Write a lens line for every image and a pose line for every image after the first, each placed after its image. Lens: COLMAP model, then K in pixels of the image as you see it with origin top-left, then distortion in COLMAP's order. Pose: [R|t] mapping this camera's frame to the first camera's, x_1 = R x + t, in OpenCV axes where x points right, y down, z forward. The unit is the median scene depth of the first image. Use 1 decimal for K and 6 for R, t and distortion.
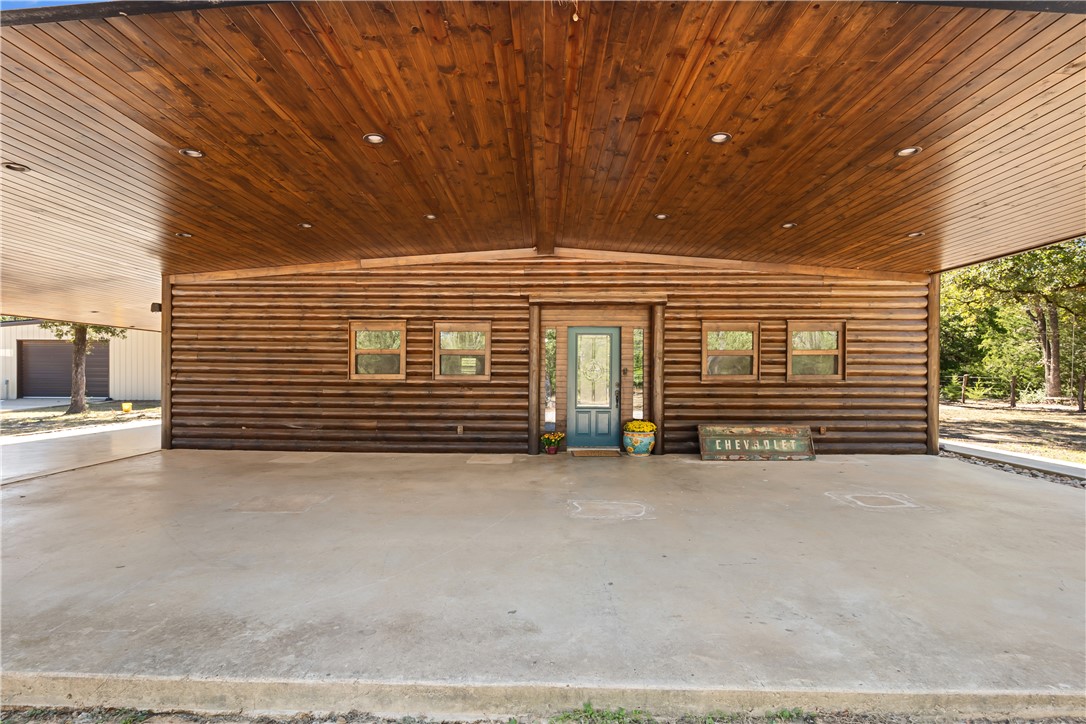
lens RADIAL K [[499.5, 0, 540.0], [0, 499.5, 380.3], [0, 0, 1]] dist [0.002858, 0.000201]
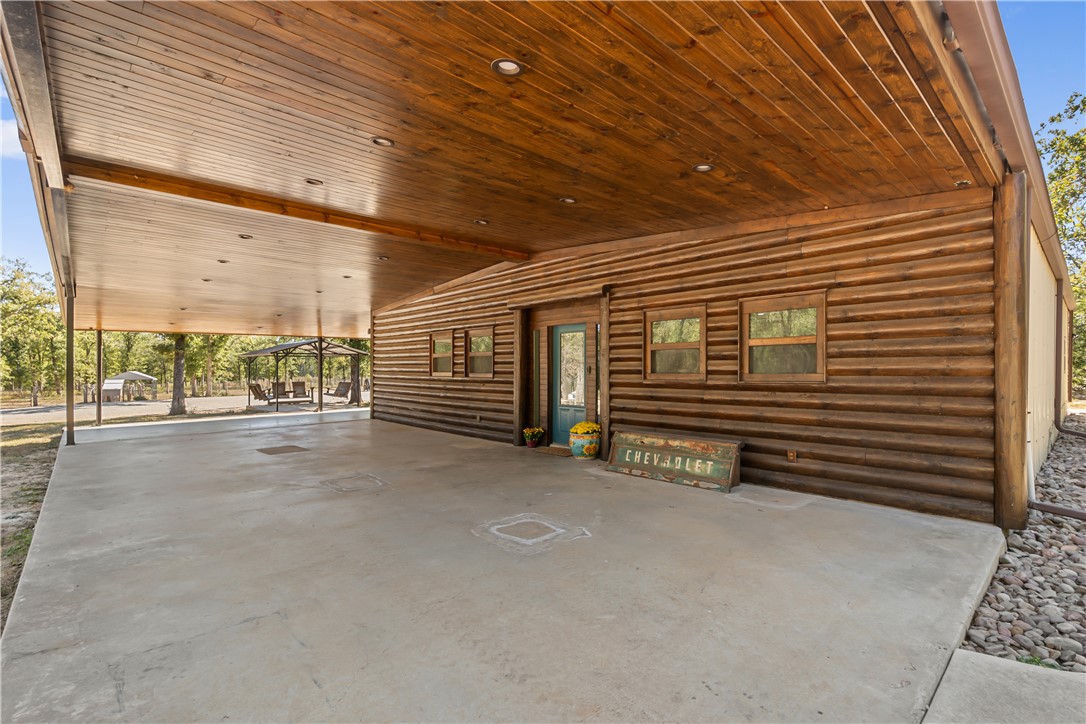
lens RADIAL K [[499.5, 0, 544.9], [0, 499.5, 365.7], [0, 0, 1]] dist [0.002858, 0.000201]
pose [[0.684666, -0.009800, -0.728792, 0.833105], [0.000888, 0.999920, -0.012611, -0.013135], [0.728857, 0.007987, 0.684619, 0.292001]]
